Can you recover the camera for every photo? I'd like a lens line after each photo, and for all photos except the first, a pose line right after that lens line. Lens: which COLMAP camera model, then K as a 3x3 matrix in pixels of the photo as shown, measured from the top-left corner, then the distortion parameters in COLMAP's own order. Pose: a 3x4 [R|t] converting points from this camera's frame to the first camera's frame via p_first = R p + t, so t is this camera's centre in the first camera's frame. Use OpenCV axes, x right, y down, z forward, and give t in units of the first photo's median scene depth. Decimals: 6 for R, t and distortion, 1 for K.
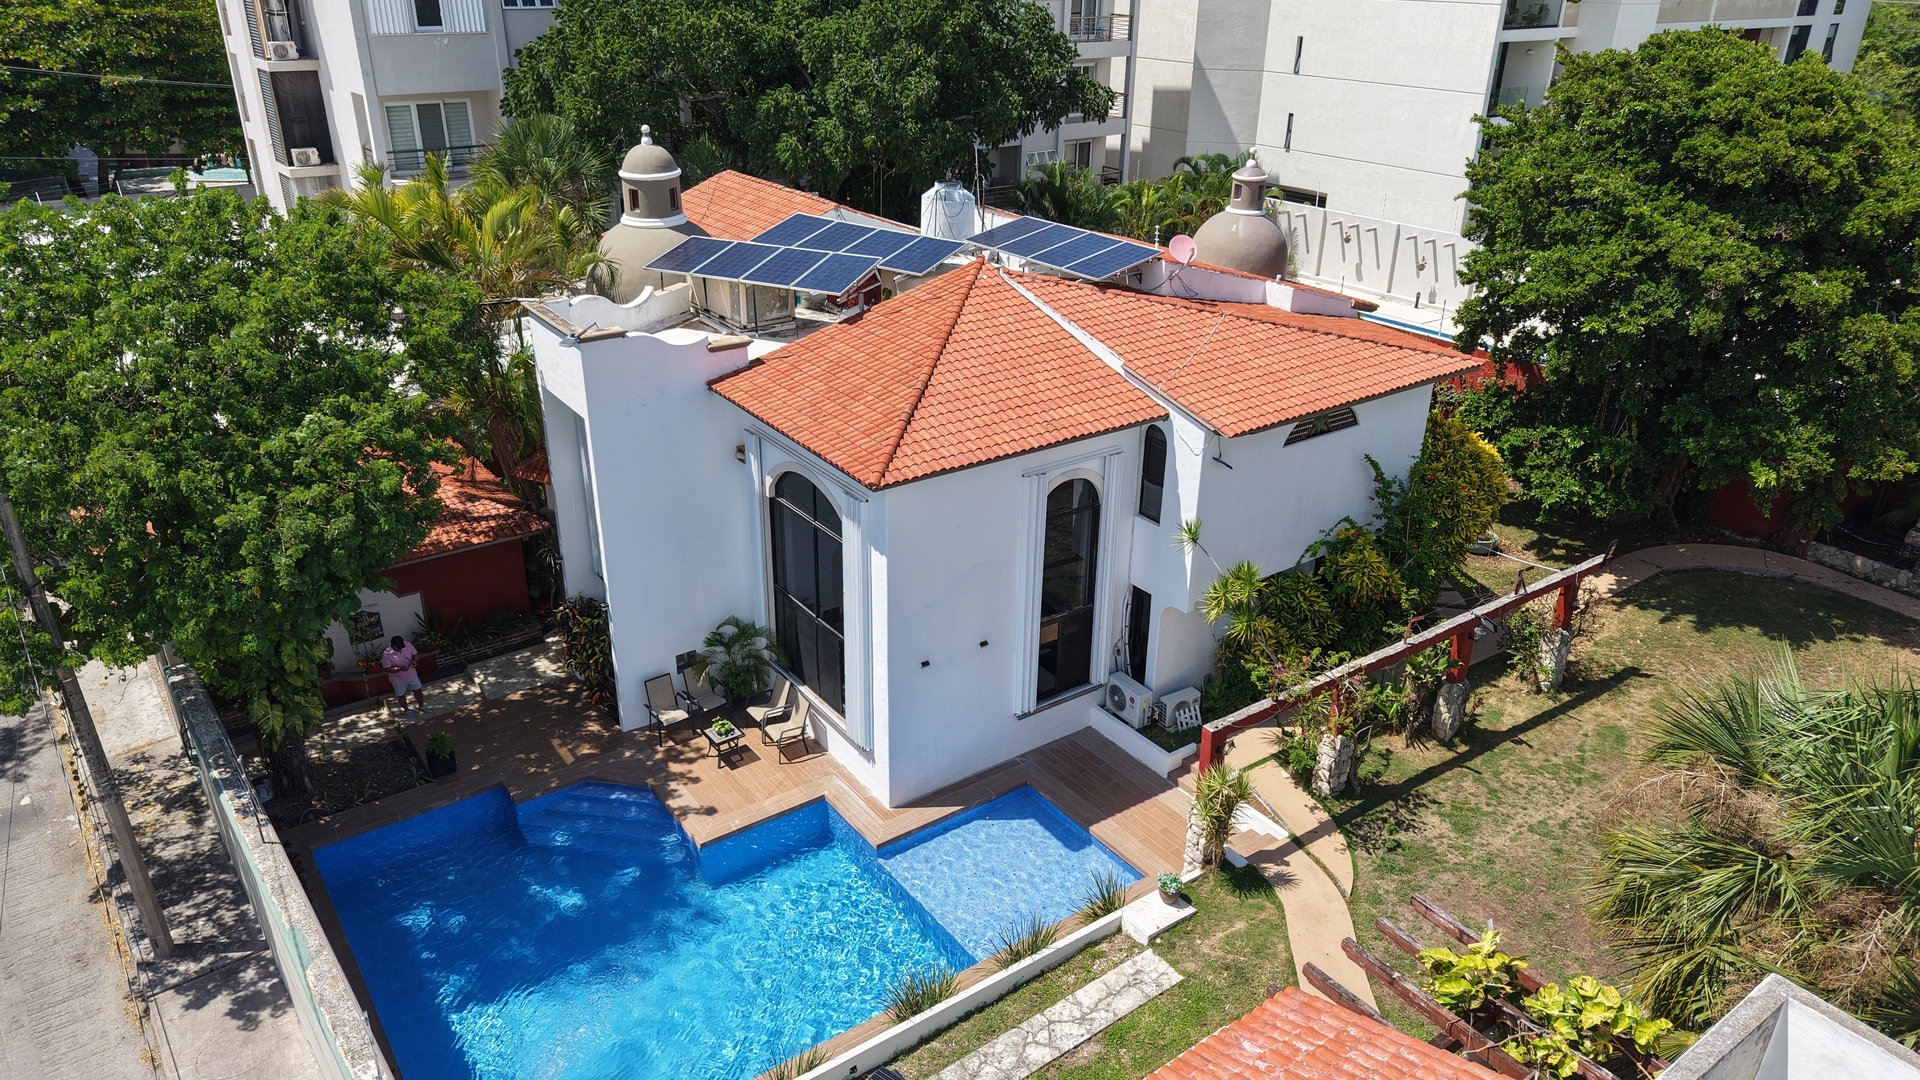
lens RADIAL K [[1267.5, 0, 964.5], [0, 1267.5, 549.9], [0, 0, 1]] dist [0.087614, -0.134969]
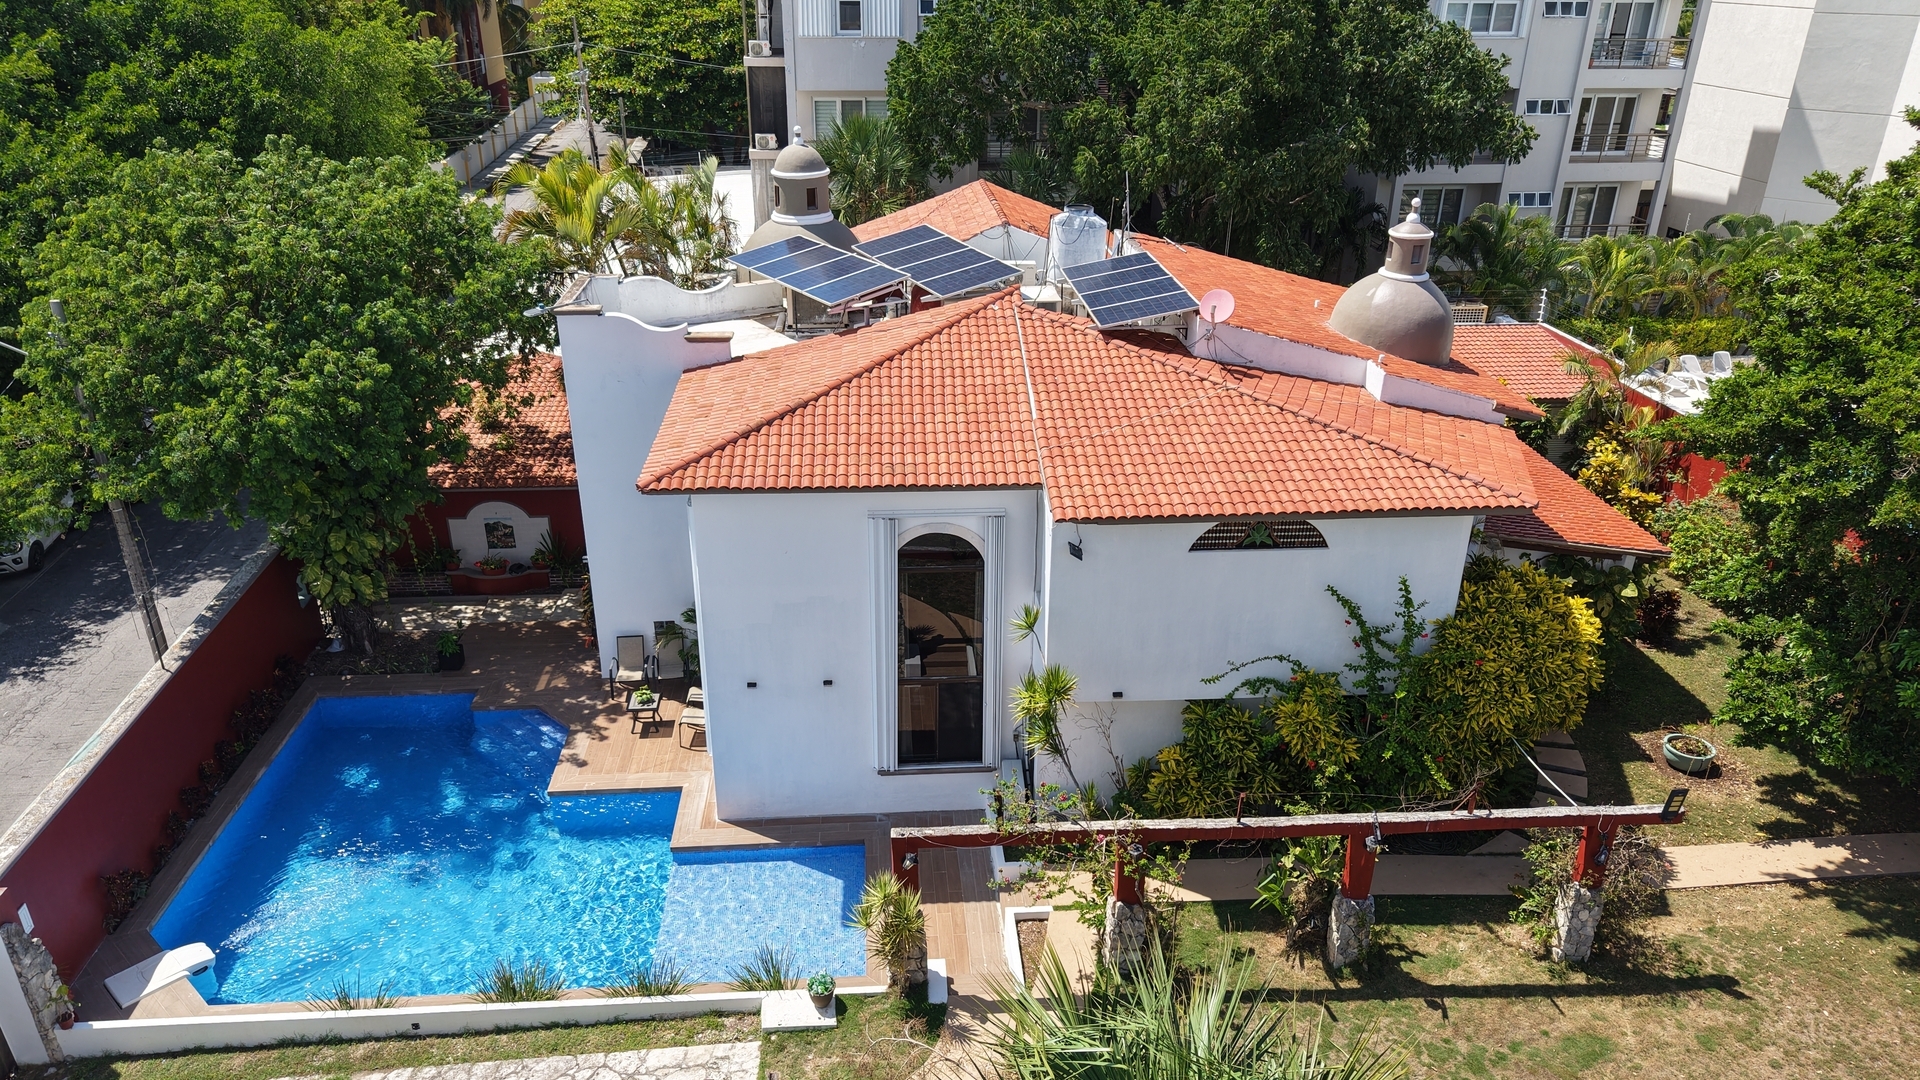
lens RADIAL K [[1286.2, 0, 960.0], [0, 1286.2, 540.0], [0, 0, 1]] dist [0.032786, -0.042710]
pose [[0.851875, 0.214293, -0.477899, 0.500807], [-0.222208, 0.974149, 0.040719, -0.085142], [0.474270, 0.071505, 0.877471, 0.182809]]
